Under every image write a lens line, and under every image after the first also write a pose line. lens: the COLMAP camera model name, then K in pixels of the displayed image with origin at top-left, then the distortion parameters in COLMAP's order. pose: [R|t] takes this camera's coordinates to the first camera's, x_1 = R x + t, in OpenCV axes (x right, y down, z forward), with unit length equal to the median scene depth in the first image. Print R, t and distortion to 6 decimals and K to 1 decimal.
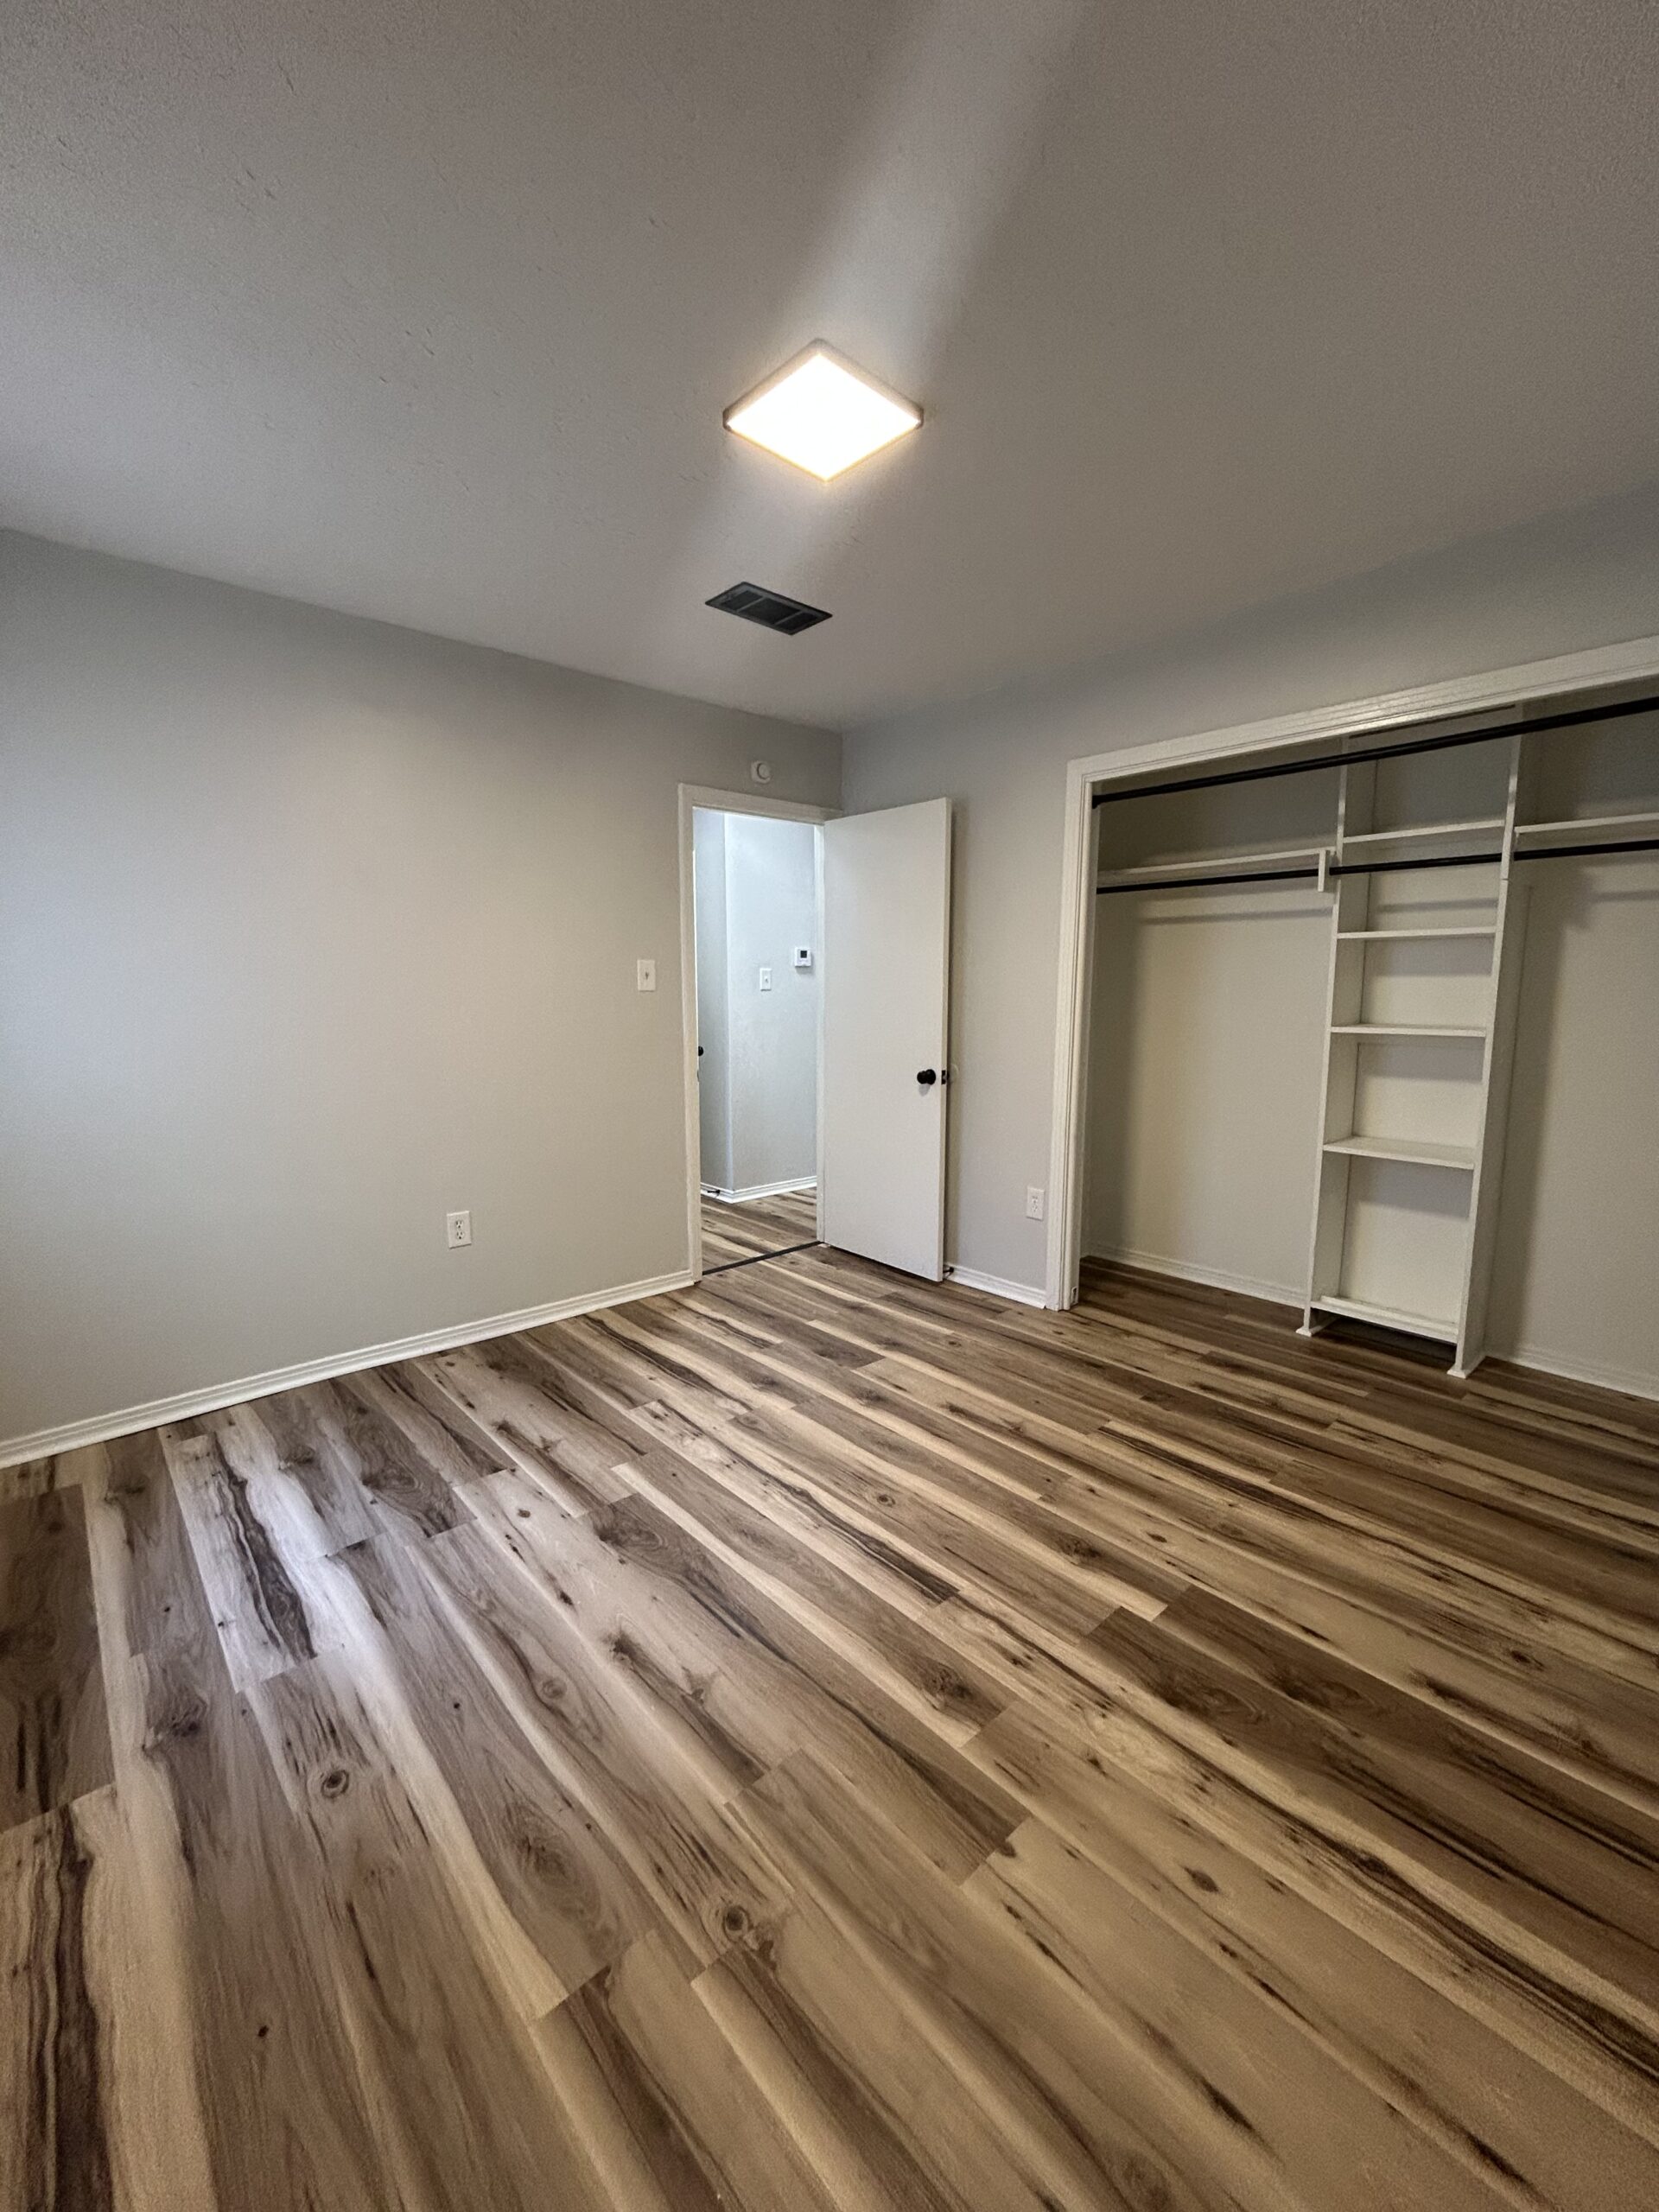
lens RADIAL K [[892.5, 0, 822.5], [0, 892.5, 1099.1], [0, 0, 1]] dist [-0.001990, 0.001476]
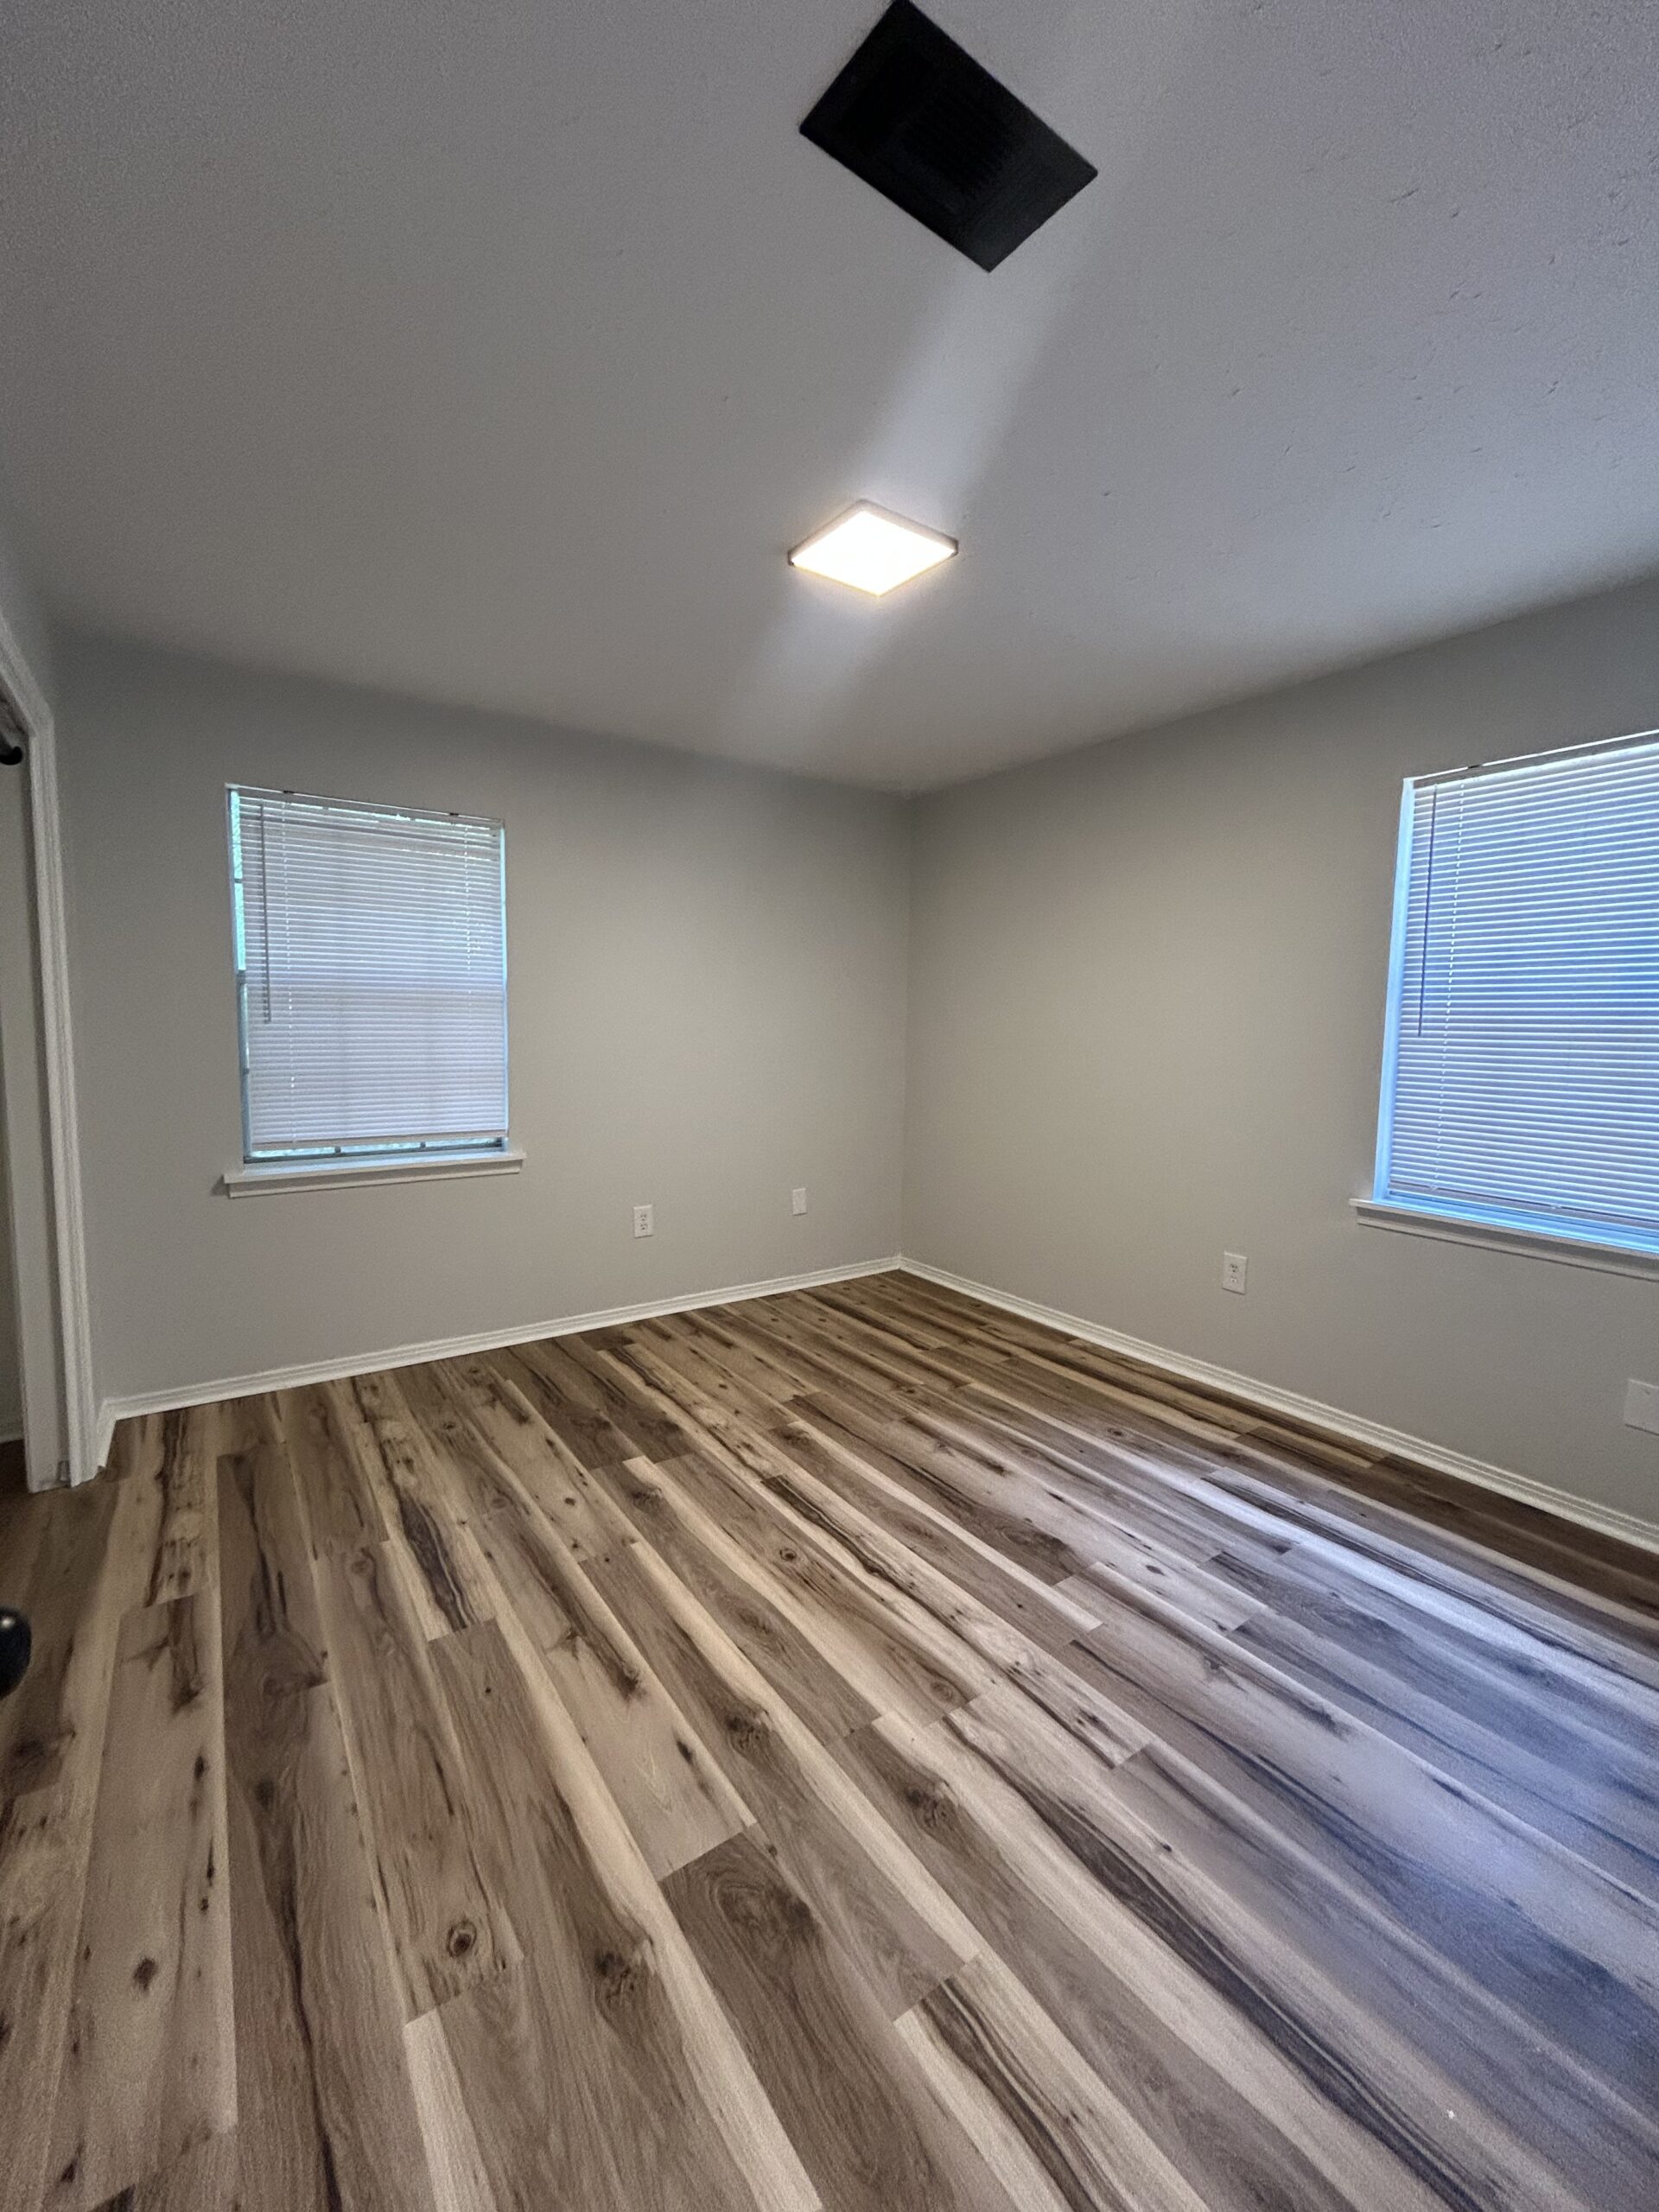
lens RADIAL K [[892.5, 0, 824.2], [0, 892.5, 1117.7], [0, 0, 1]] dist [-0.001990, 0.001476]
pose [[-0.993169, -0.025943, 0.113761, -0.071147], [0.000820, 0.973394, 0.229136, -0.254089], [-0.116678, 0.227664, -0.966724, 1.911253]]
